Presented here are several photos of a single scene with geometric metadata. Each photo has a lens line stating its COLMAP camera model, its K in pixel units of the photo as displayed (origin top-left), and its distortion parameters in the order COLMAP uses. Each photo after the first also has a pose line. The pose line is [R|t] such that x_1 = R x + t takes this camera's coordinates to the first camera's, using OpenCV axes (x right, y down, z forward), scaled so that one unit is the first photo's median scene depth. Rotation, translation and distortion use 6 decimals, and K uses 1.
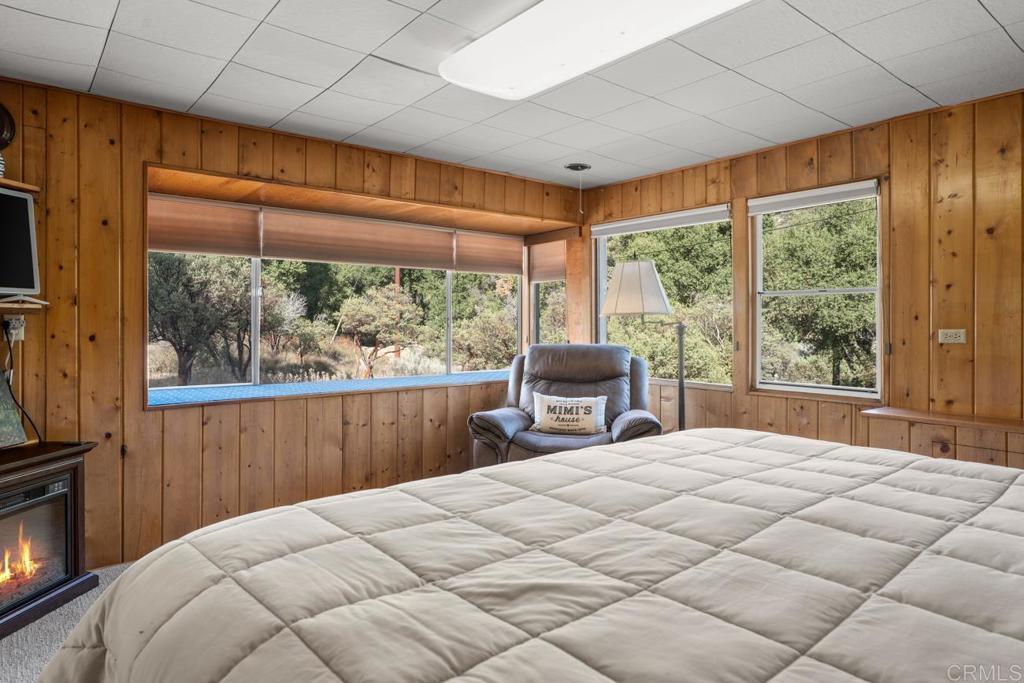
lens RADIAL K [[618.5, 0, 506.7], [0, 618.5, 321.8], [0, 0, 1]] dist [-0.015116, 0.001820]
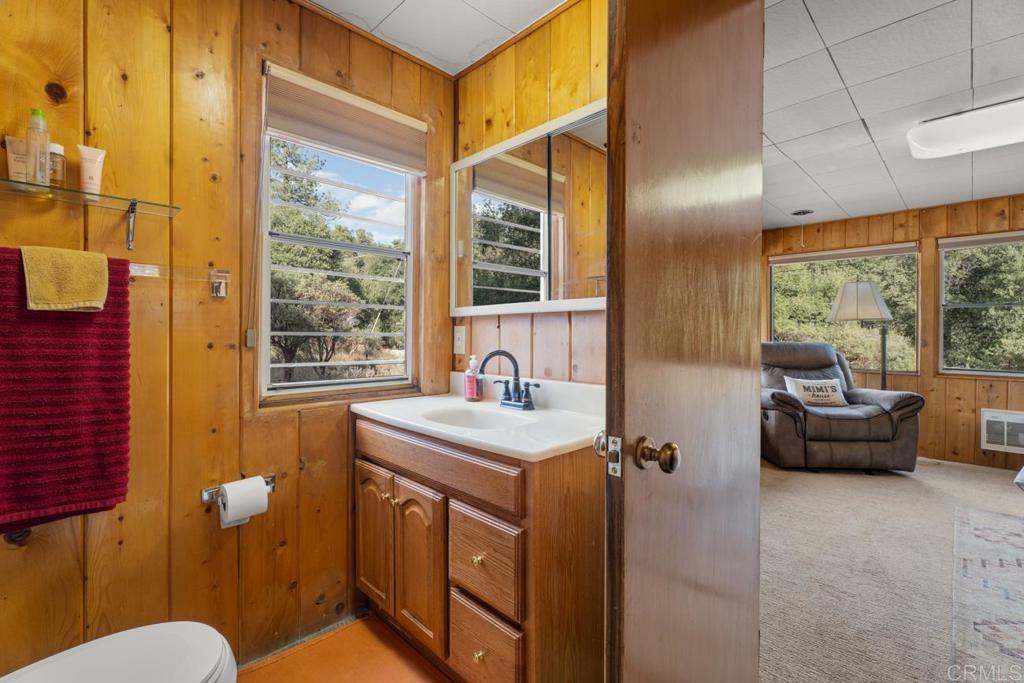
lens RADIAL K [[456.3, 0, 512.3], [0, 456.3, 336.0], [0, 0, 1]] dist [-0.005330, 0.002193]
pose [[0.995055, 0.006539, 0.099109, -0.665602], [-0.007243, 0.999951, 0.006744, 0.022786], [-0.099060, -0.007429, 0.995054, 0.060591]]
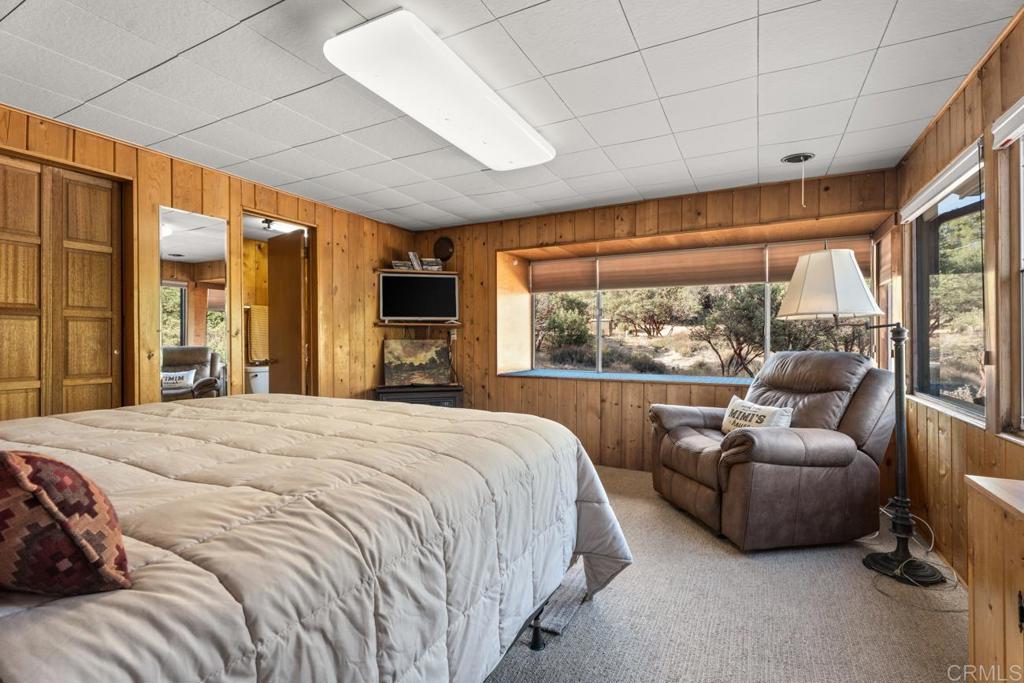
lens RADIAL K [[456.3, 0, 514.4], [0, 456.3, 341.0], [0, 0, 1]] dist [-0.005330, 0.002193]
pose [[0.400823, 0.004506, -0.916144, 0.603098], [0.000041, 0.999988, 0.004937, 0.018838], [0.916155, -0.002016, 0.400818, 0.365404]]
